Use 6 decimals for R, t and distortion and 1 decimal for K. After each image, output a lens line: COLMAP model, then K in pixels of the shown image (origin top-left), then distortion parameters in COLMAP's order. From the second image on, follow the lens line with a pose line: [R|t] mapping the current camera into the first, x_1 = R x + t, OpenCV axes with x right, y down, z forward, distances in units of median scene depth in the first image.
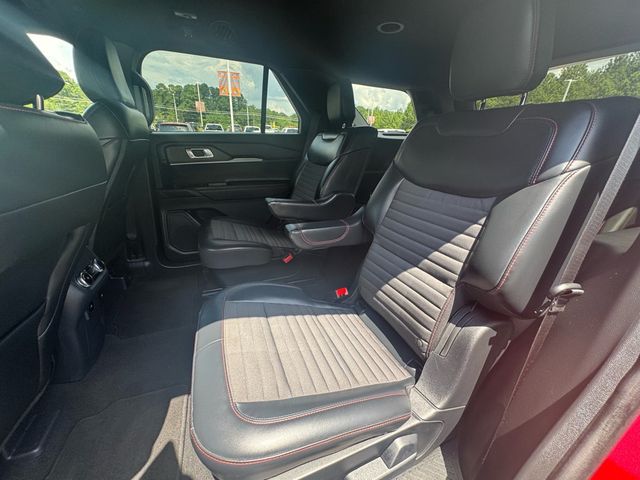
lens RADIAL K [[263.5, 0, 321.6], [0, 263.5, 241.6], [0, 0, 1]] dist [-0.001471, -0.000115]
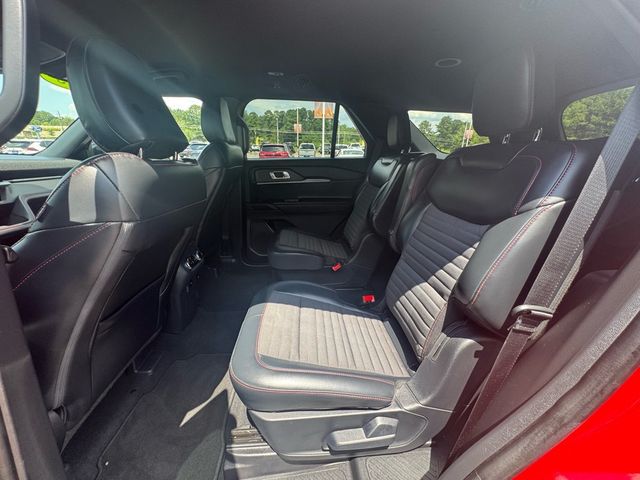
lens RADIAL K [[263.5, 0, 322.2], [0, 263.5, 241.9], [0, 0, 1]] dist [-0.001471, -0.000115]
pose [[0.952825, 0.079428, -0.292945, 0.237115], [-0.095472, 0.994593, -0.040859, 0.013339], [0.288115, 0.066899, 0.955256, -0.204933]]
